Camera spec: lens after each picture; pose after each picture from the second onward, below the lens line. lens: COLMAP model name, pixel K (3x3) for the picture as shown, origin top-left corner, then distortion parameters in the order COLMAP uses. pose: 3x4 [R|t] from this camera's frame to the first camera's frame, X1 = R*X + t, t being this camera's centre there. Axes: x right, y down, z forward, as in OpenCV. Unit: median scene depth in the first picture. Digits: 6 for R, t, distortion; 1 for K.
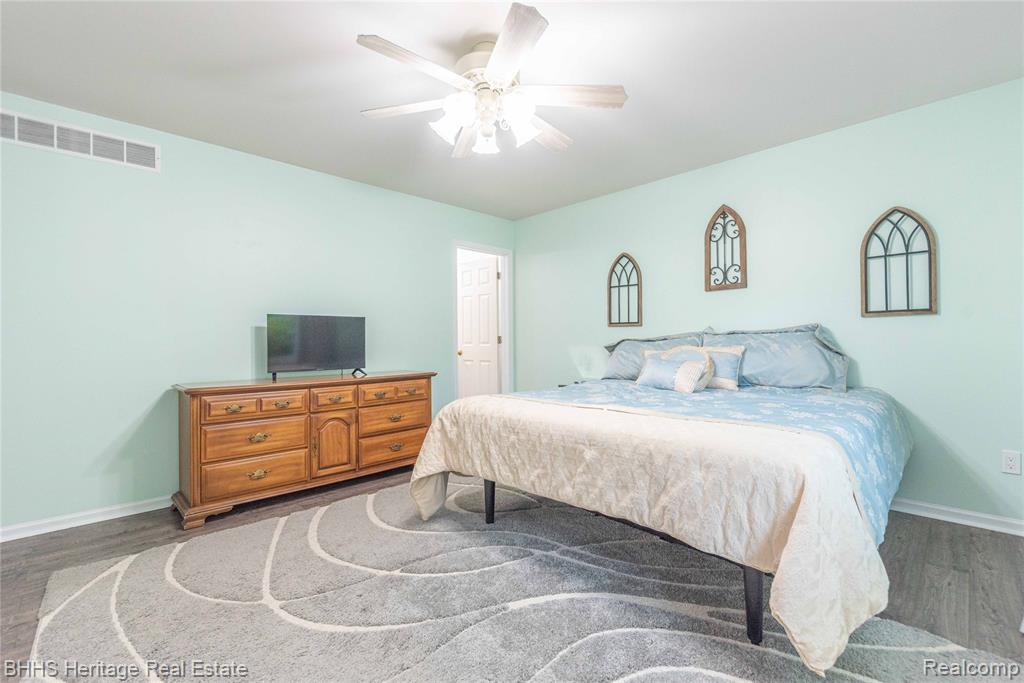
lens RADIAL K [[424.2, 0, 516.7], [0, 424.2, 340.8], [0, 0, 1]] dist [-0.011868, 0.000072]
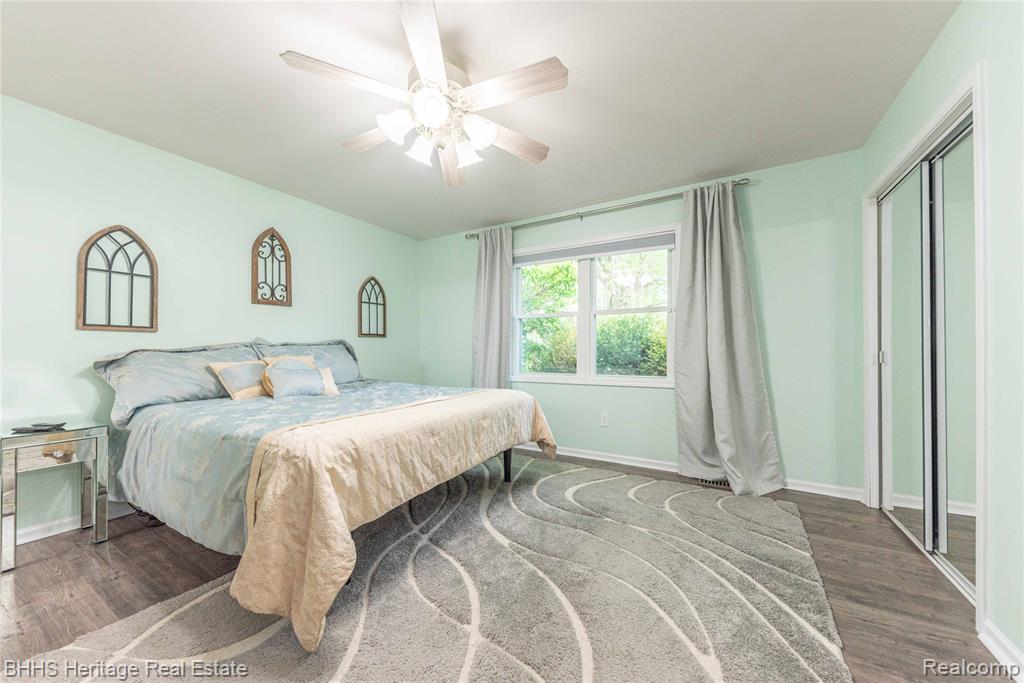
lens RADIAL K [[358.5, 0, 518.7], [0, 358.5, 343.3], [0, 0, 1]] dist [0.003527, 0.000128]
pose [[-0.257046, 0.024345, 0.966093, -0.572598], [0.006063, 0.999704, -0.023578, 0.004586], [-0.966380, -0.000203, -0.257117, 0.621824]]
